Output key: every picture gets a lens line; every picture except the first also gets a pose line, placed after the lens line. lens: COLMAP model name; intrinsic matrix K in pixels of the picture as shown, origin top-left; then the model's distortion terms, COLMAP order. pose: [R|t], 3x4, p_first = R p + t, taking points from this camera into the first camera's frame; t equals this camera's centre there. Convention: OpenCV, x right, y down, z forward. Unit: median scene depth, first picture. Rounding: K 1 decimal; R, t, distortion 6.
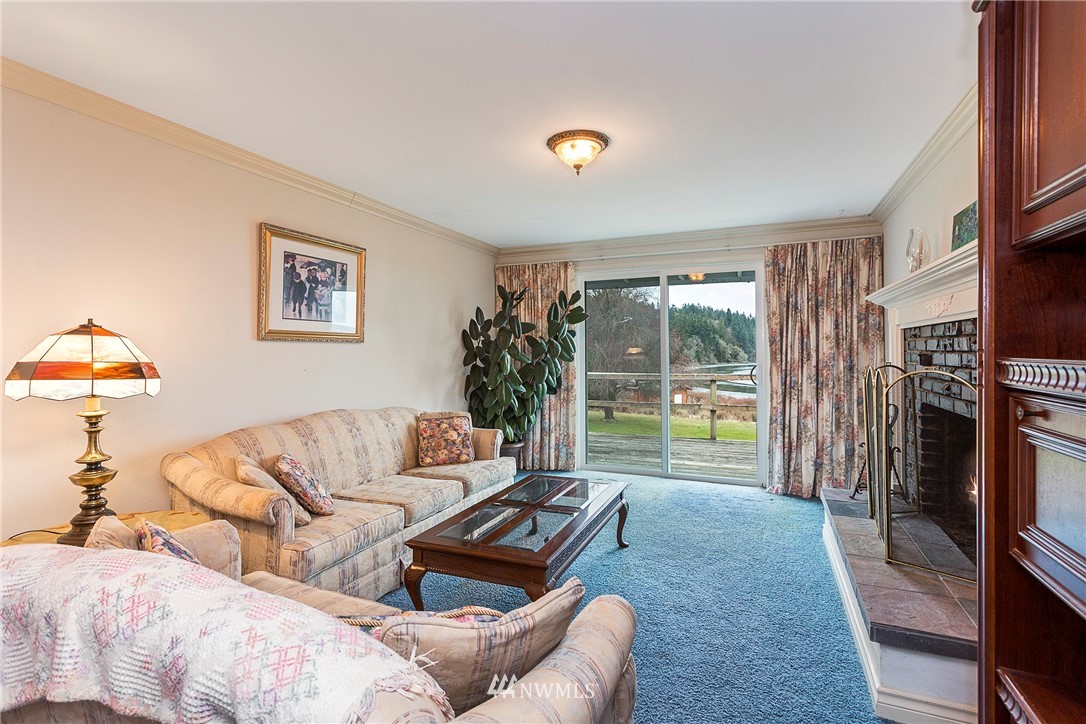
lens RADIAL K [[529.7, 0, 540.1], [0, 529.7, 347.7], [0, 0, 1]] dist [-0.000434, 0.000308]
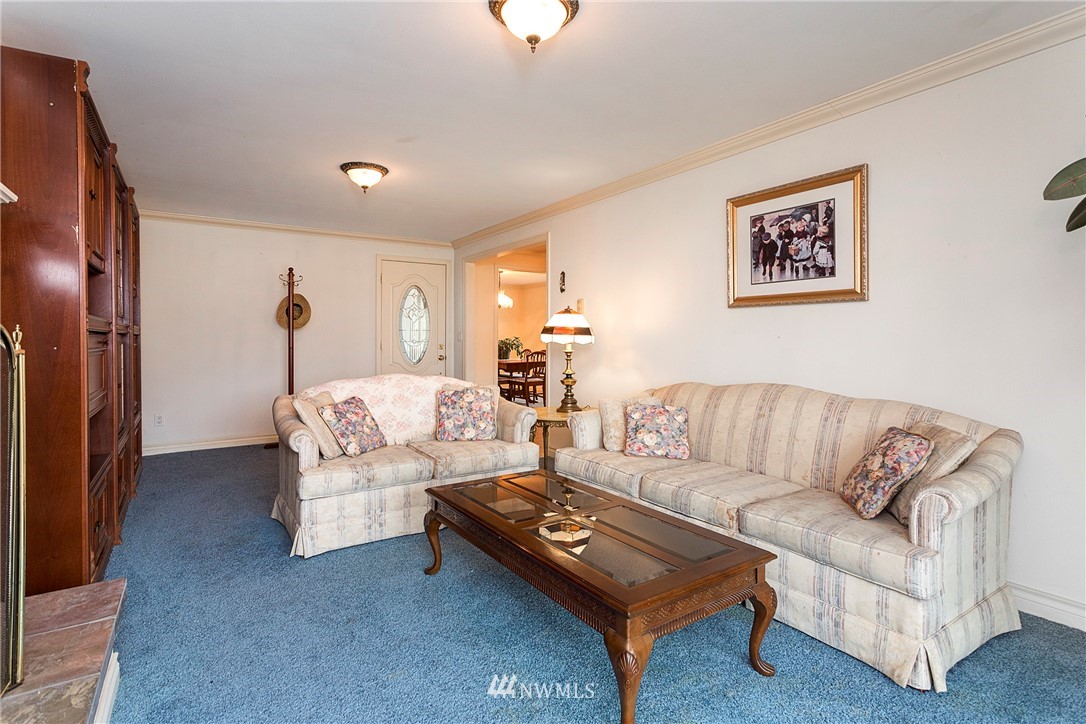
lens RADIAL K [[529.7, 0, 540.1], [0, 529.7, 347.7], [0, 0, 1]] dist [-0.000434, 0.000308]
pose [[-0.546708, 0.010562, -0.837256, 0.554951], [0.002717, 0.999938, 0.010840, 0.050988], [0.837319, 0.003651, -0.546703, 1.177588]]
